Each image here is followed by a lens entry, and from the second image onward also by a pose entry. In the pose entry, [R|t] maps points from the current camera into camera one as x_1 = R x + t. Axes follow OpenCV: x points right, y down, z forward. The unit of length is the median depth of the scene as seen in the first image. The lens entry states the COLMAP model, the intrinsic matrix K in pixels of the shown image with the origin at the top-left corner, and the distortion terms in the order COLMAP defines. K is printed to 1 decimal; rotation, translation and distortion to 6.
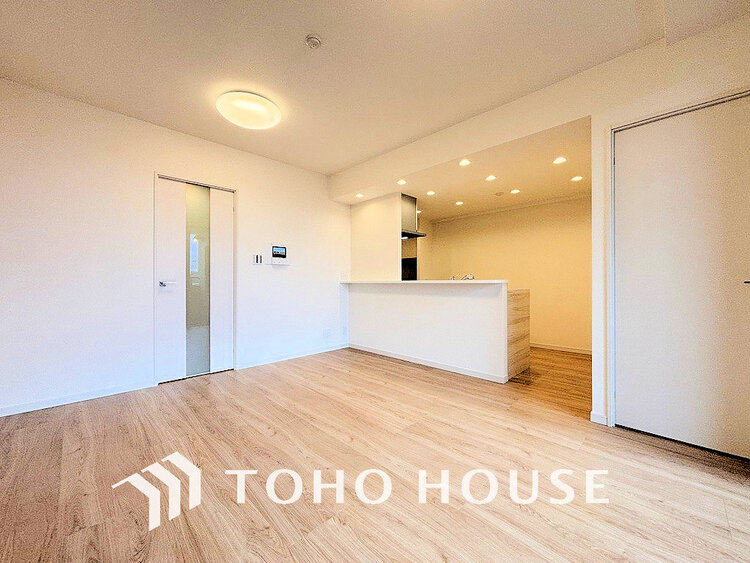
lens RADIAL K [[298.2, 0, 372.0], [0, 298.2, 280.8], [0, 0, 1]] dist [-0.001520, 0.000292]
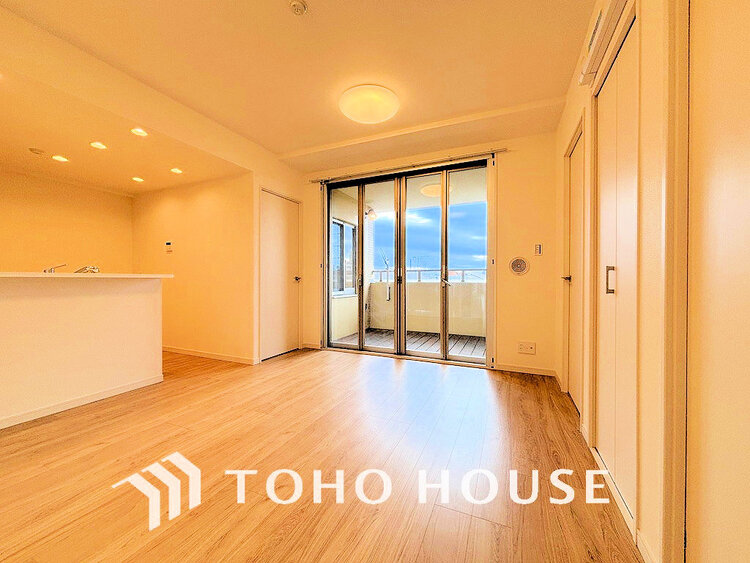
lens RADIAL K [[298.2, 0, 375.5], [0, 298.2, 277.7], [0, 0, 1]] dist [-0.001520, 0.000292]
pose [[-0.352826, 0.004768, 0.935677, -0.752433], [-0.004191, 0.999969, -0.006676, 0.011876], [-0.935680, -0.006277, -0.352795, 0.734448]]
